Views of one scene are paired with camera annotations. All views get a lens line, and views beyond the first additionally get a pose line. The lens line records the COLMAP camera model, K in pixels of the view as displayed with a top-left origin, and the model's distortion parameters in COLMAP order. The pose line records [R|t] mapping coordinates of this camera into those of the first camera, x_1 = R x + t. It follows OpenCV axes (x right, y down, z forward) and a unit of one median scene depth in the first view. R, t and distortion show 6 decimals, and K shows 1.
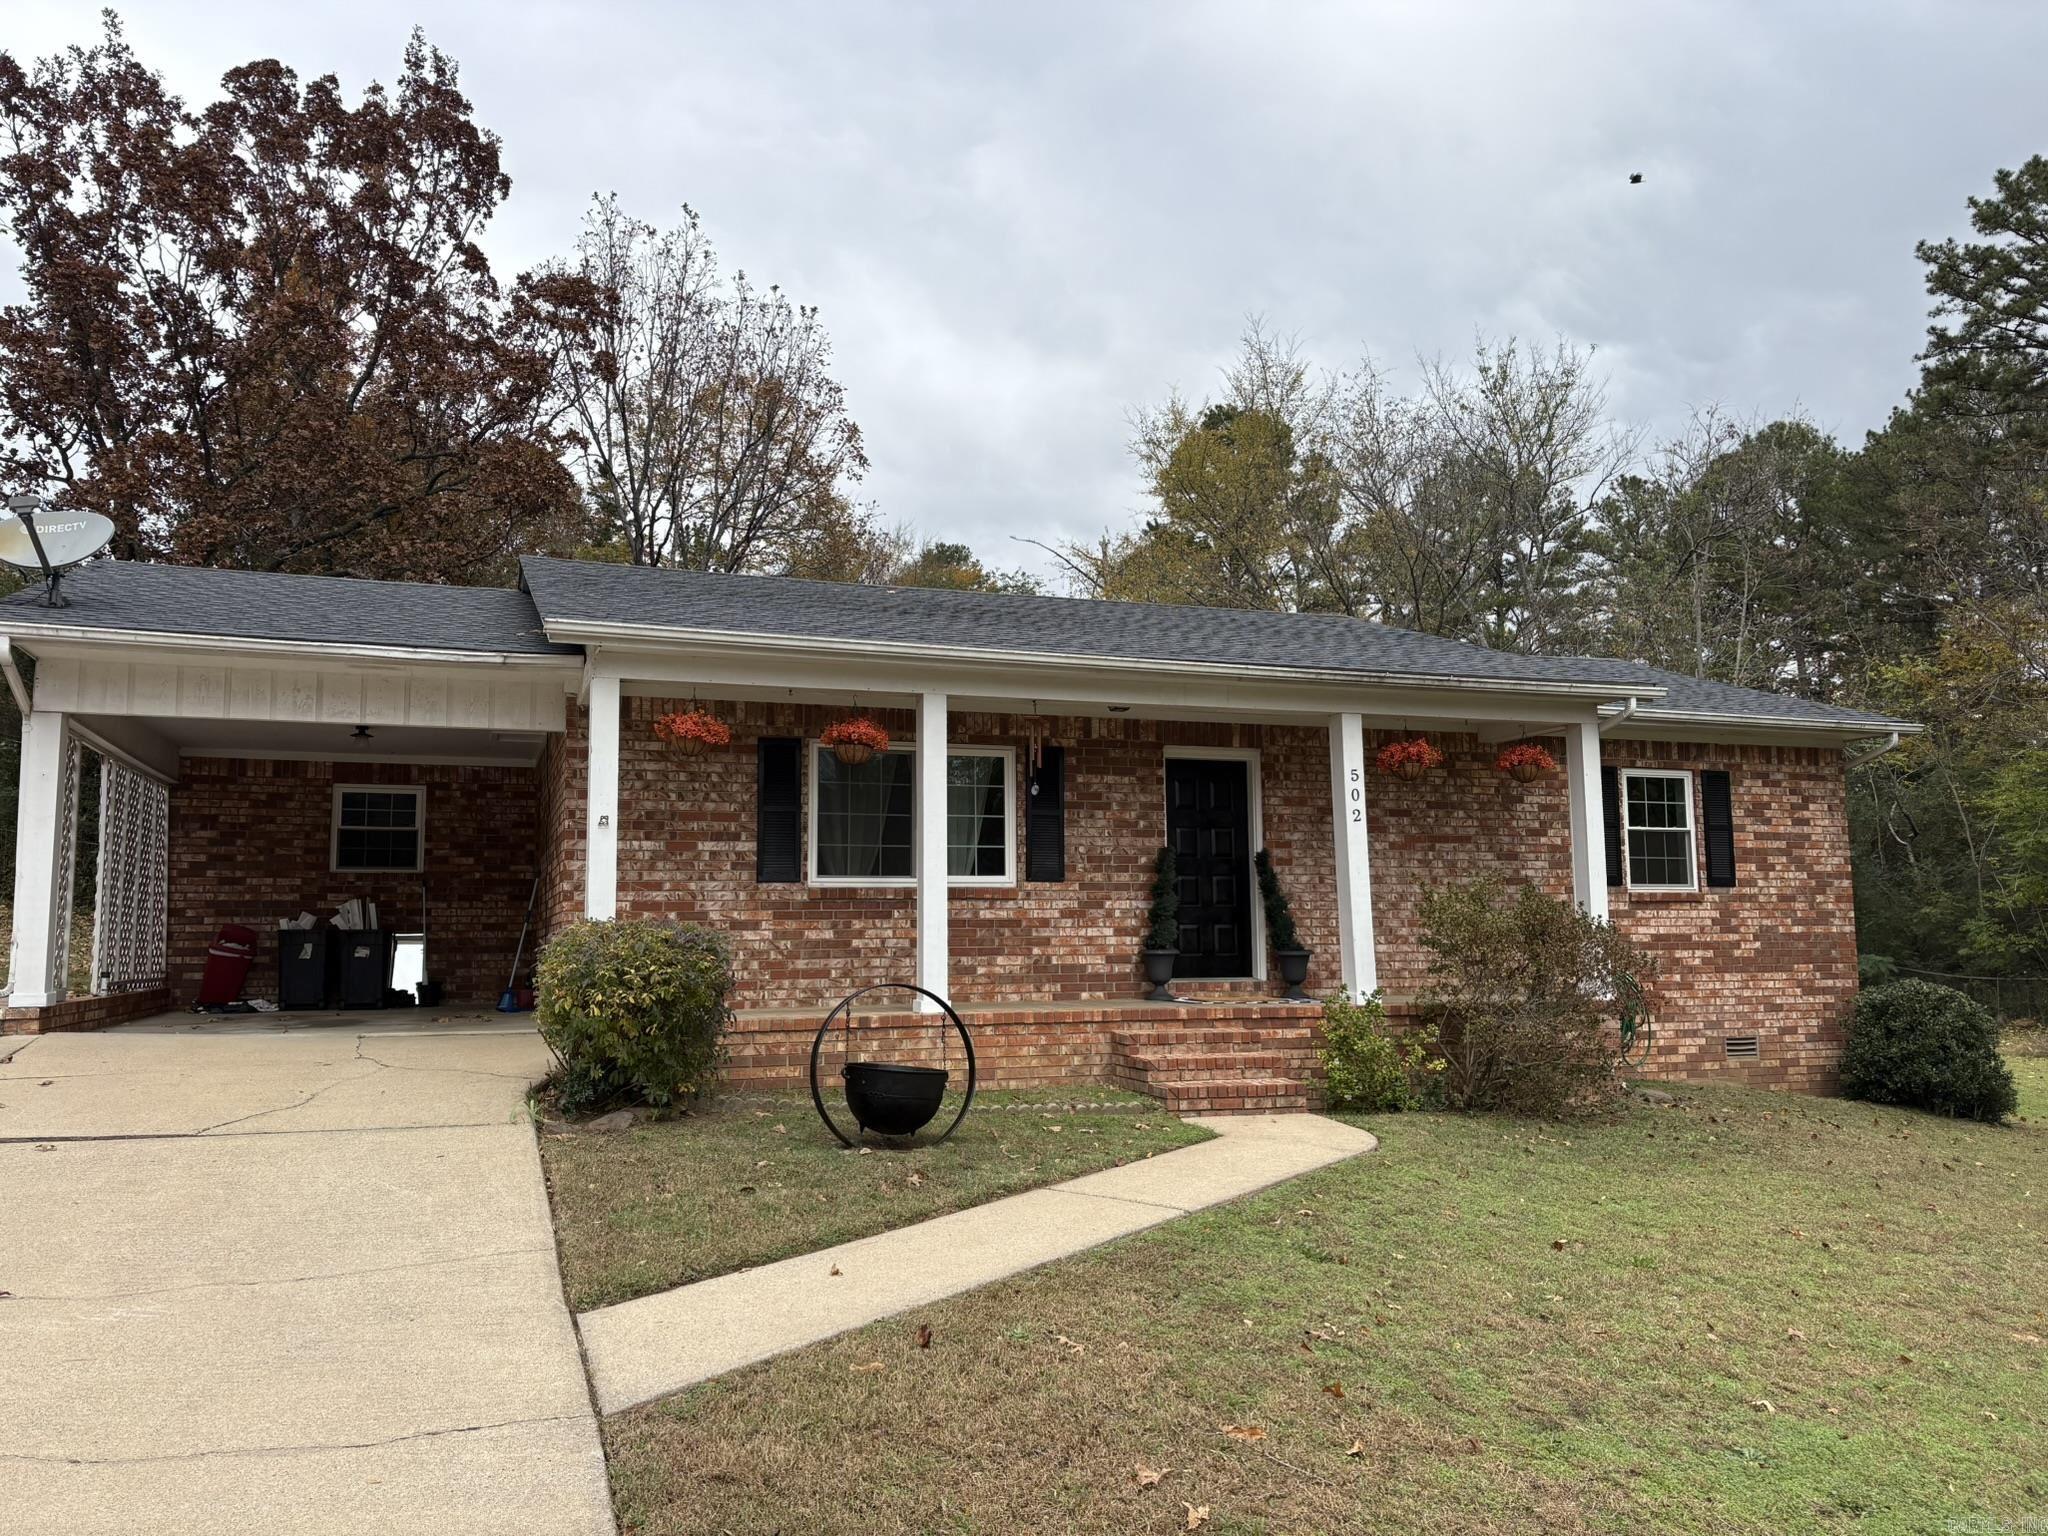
lens RADIAL K [[1569.4, 0, 1015.5], [0, 1569.4, 783.0], [0, 0, 1]] dist [0.072908, -0.079294]
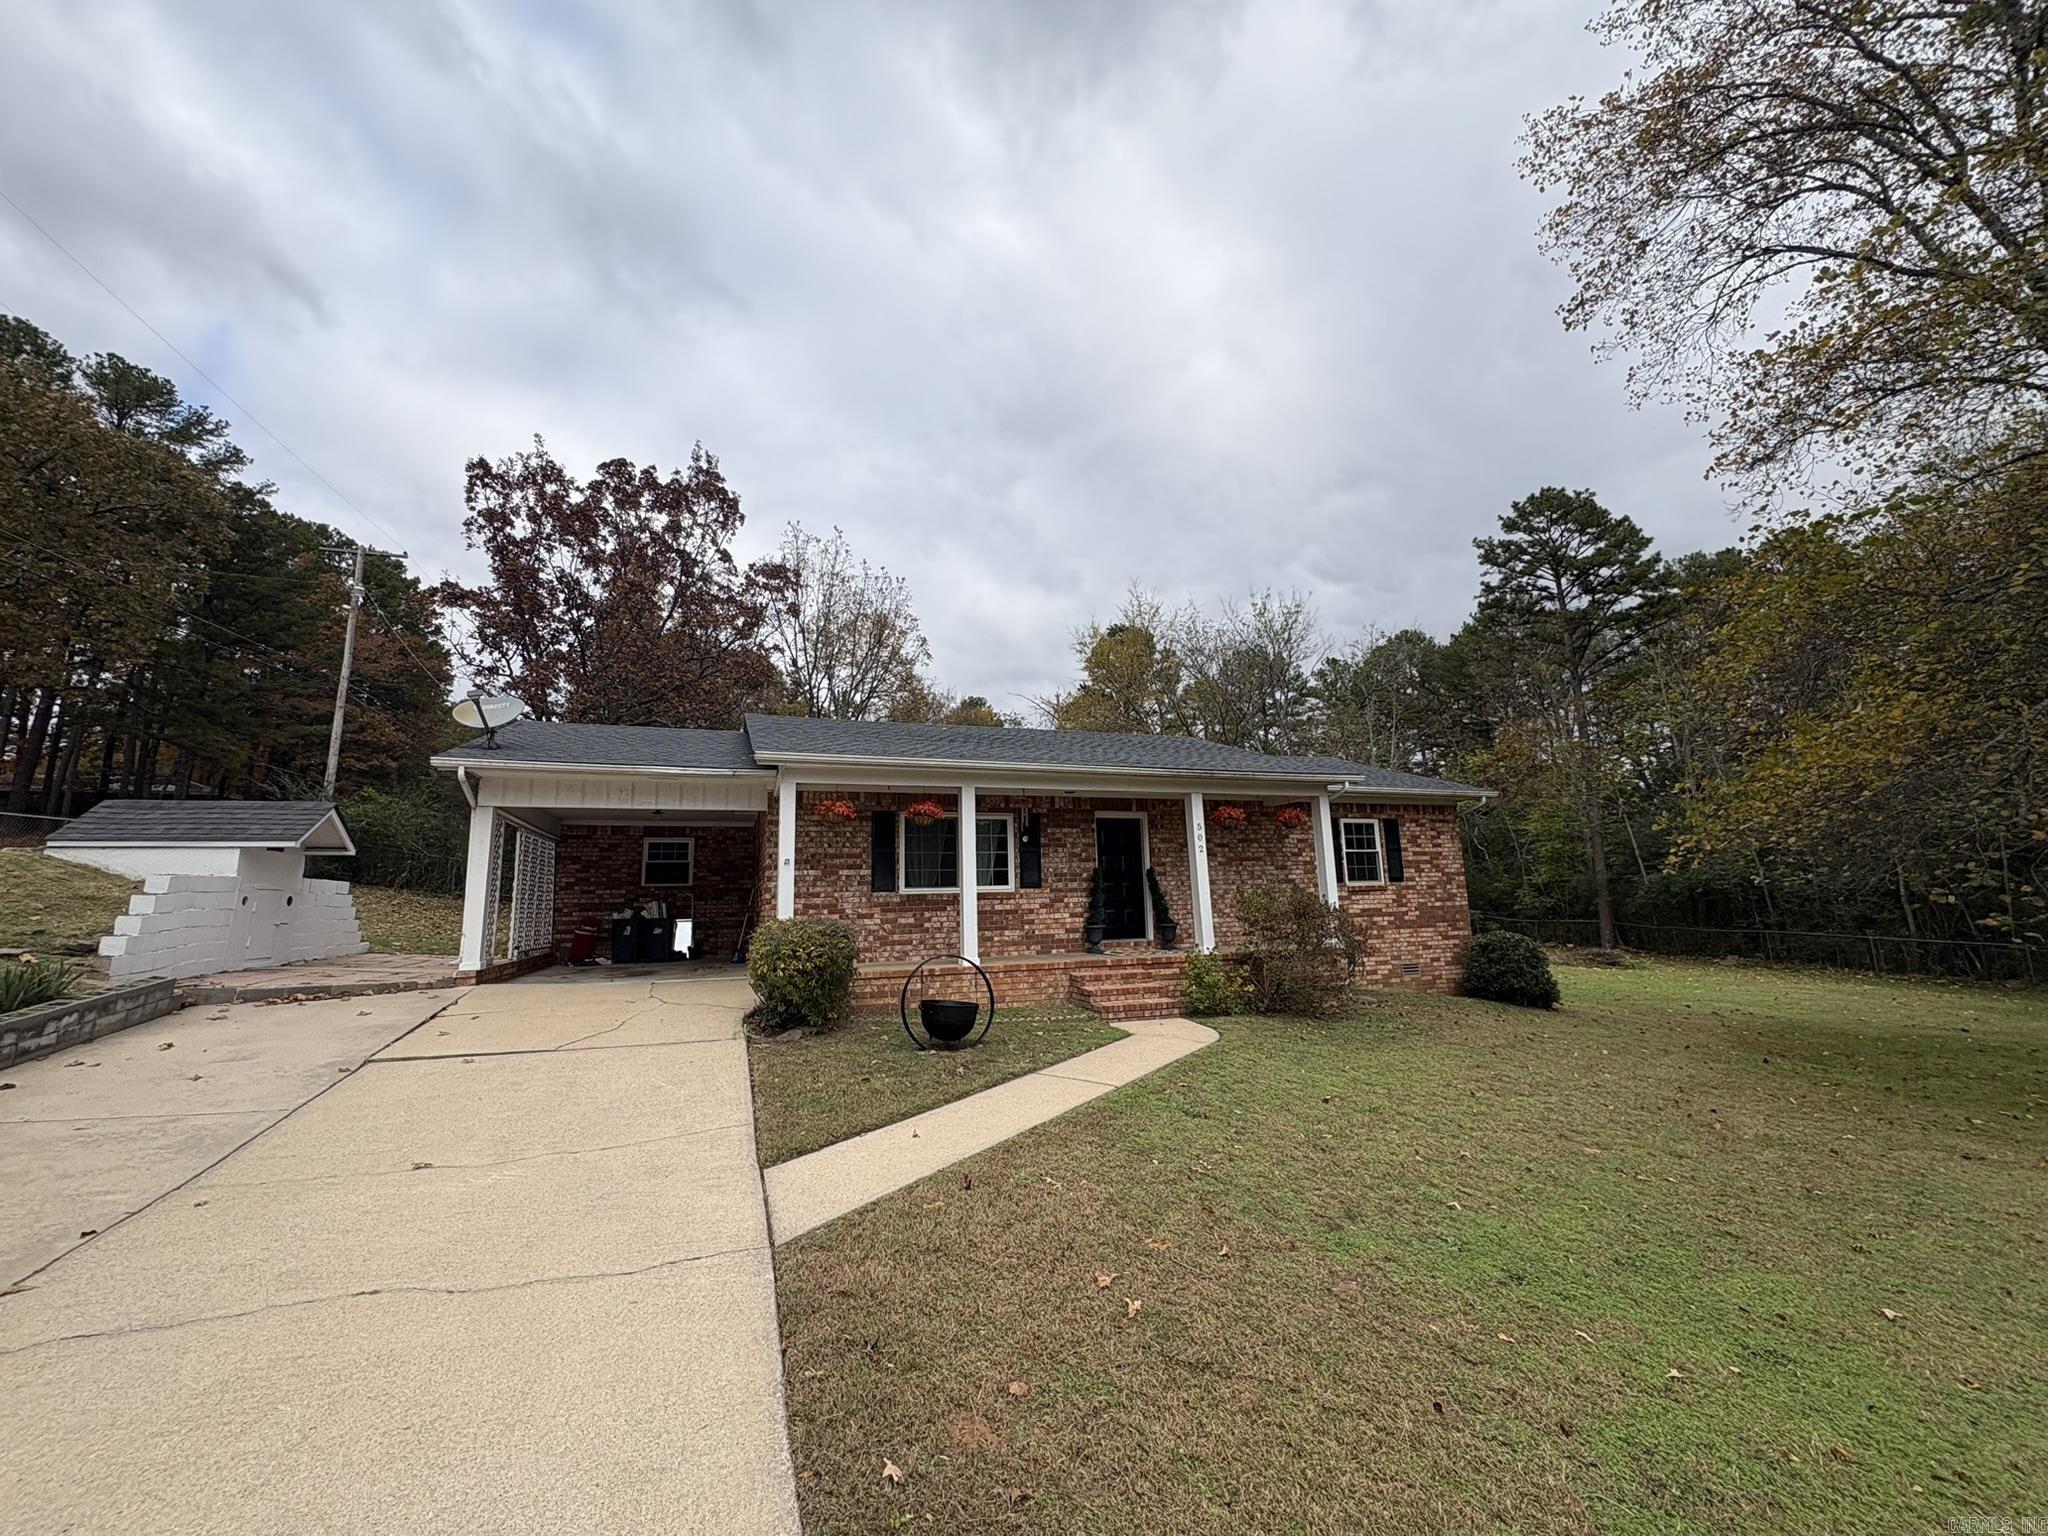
lens RADIAL K [[832.2, 0, 1017.8], [0, 832.2, 766.5], [0, 0, 1]] dist [0.000336, 0.000098]
pose [[0.999842, -0.016159, 0.007365, -0.001078], [0.016605, 0.997741, -0.065096, -0.013012], [-0.006296, 0.065208, 0.997852, 0.028284]]
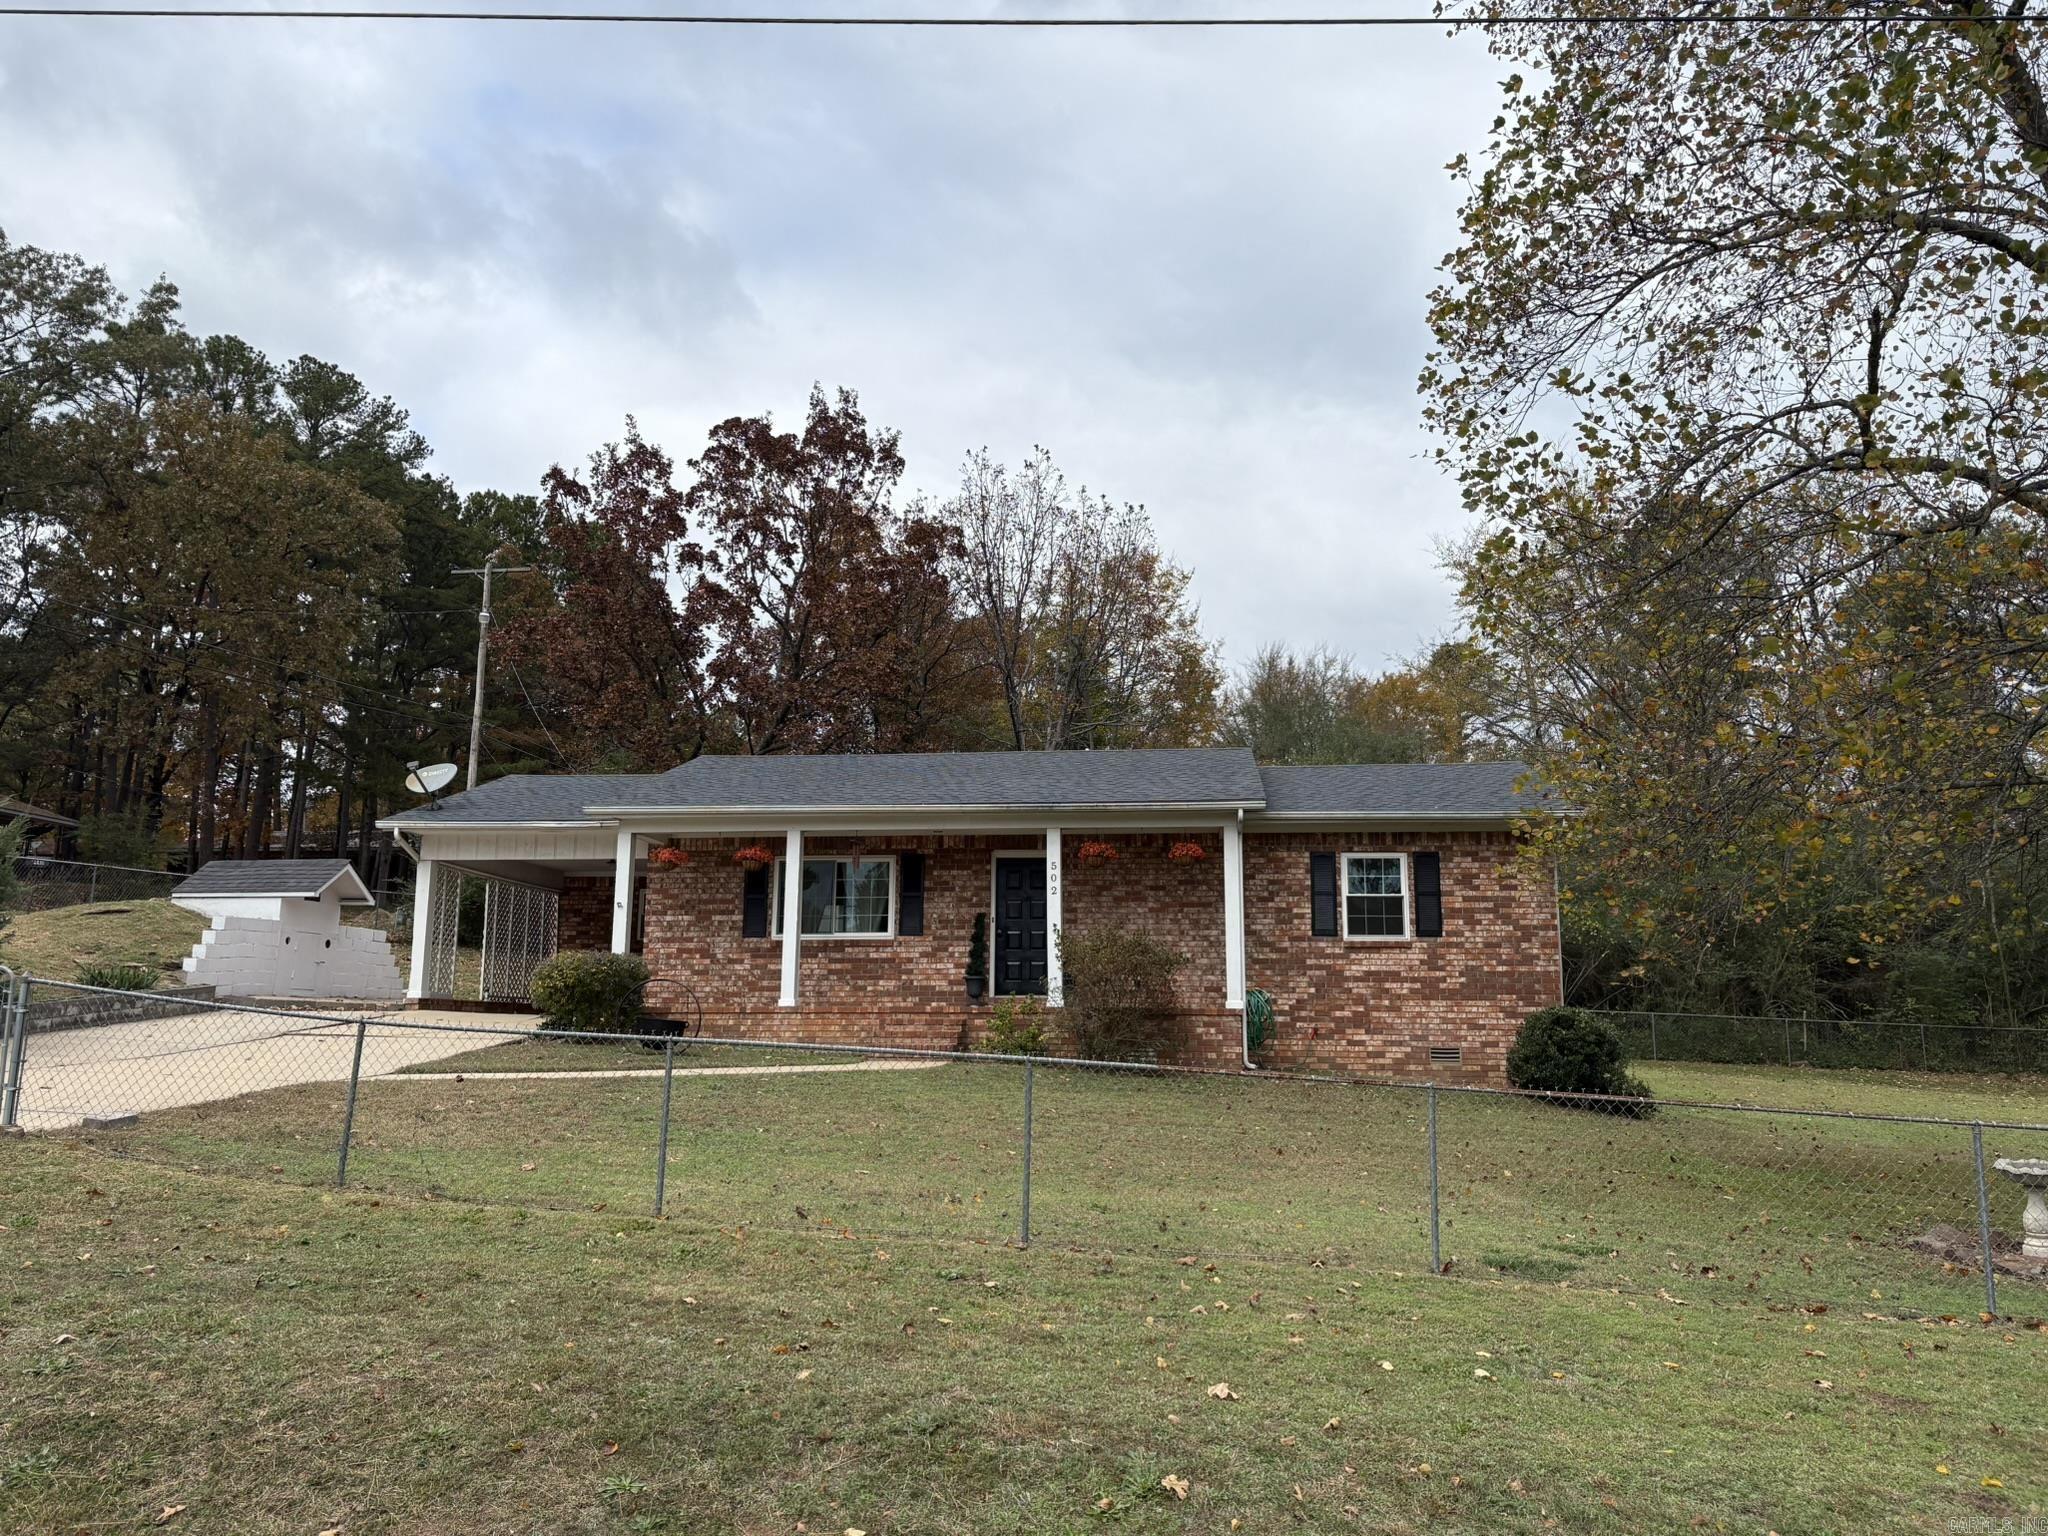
lens RADIAL K [[1557.3, 0, 997.7], [0, 1557.3, 769.4], [0, 0, 1]] dist [0.183799, -0.483129]
pose [[0.892641, -0.062238, -0.446452, 0.747751], [0.031166, 0.996573, -0.076616, 0.014588], [0.449691, 0.054476, 0.891522, -0.396901]]
